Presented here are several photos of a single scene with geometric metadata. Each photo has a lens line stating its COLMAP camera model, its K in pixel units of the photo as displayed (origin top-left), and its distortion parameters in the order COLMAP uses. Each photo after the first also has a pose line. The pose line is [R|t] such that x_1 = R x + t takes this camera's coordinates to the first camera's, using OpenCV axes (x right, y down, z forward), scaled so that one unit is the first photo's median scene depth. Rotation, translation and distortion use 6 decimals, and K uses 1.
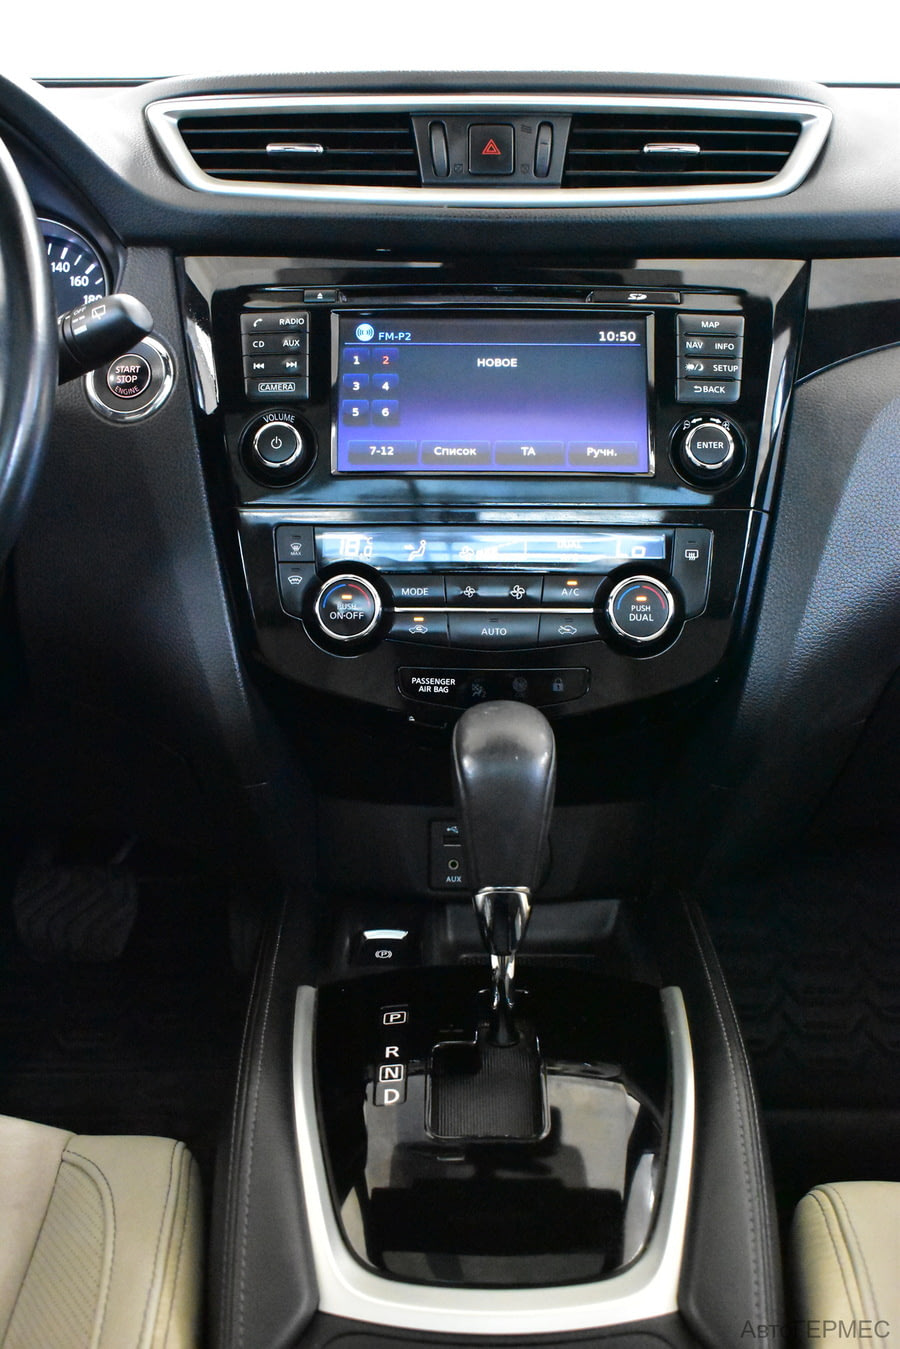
lens RADIAL K [[1492.1, 0, 450.0], [0, 1492.1, 674.5], [0, 0, 1]] dist [0.000097, 0.006354]
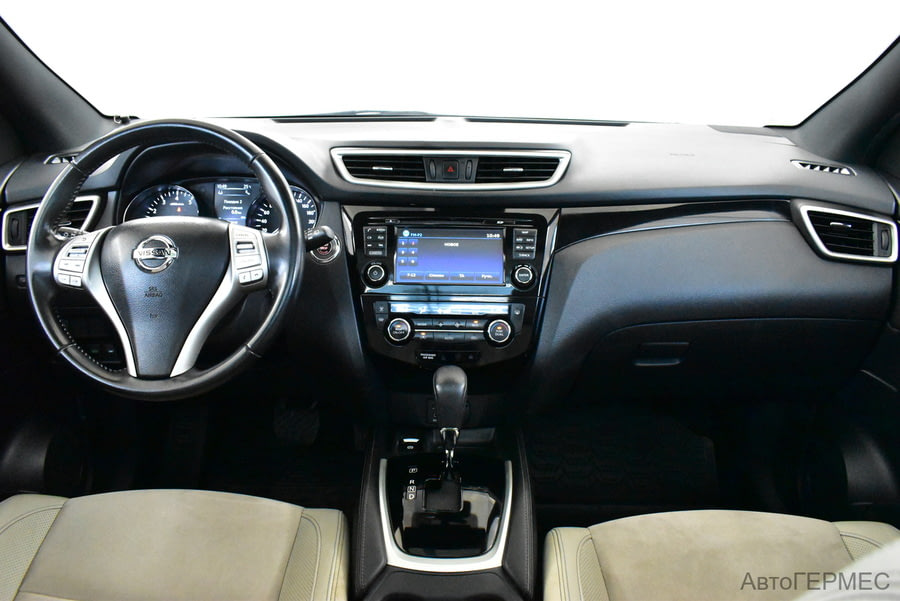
lens RADIAL K [[707.3, 0, 450.0], [0, 707.3, 300.5], [0, 0, 1]] dist [-0.000397, -0.000589]
pose [[0.999932, 0.011609, 0.001292, 0.028342], [-0.011616, 0.999914, 0.006073, -0.109715], [-0.001221, -0.006087, 0.999981, -0.380567]]
